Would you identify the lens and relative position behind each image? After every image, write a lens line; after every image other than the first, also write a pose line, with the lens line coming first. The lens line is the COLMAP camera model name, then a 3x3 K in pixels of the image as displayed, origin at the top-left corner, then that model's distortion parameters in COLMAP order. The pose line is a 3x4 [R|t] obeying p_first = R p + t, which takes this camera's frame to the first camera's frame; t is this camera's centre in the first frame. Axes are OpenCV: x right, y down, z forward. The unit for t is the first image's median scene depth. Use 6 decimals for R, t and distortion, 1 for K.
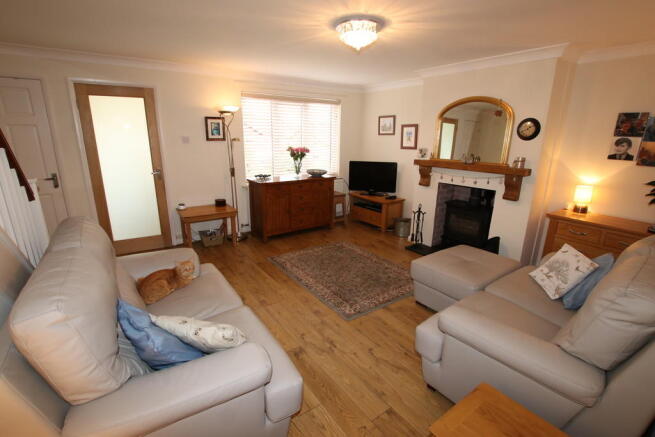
lens RADIAL K [[307.6, 0, 326.0], [0, 307.6, 221.8], [0, 0, 1]] dist [-0.023083, 0.001263]
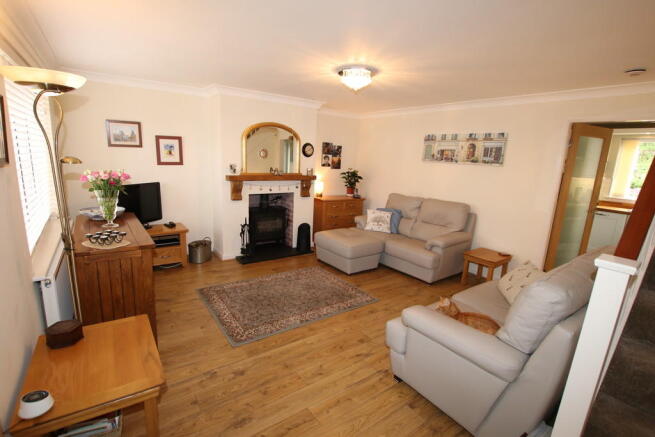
lens RADIAL K [[307.6, 0, 326.0], [0, 307.6, 221.8], [0, 0, 1]] dist [-0.023083, 0.001263]
pose [[-0.010833, -0.223992, 0.974531, -0.794402], [0.225592, 0.948915, 0.220612, -0.235654], [-0.974162, 0.222236, 0.040251, 0.775236]]
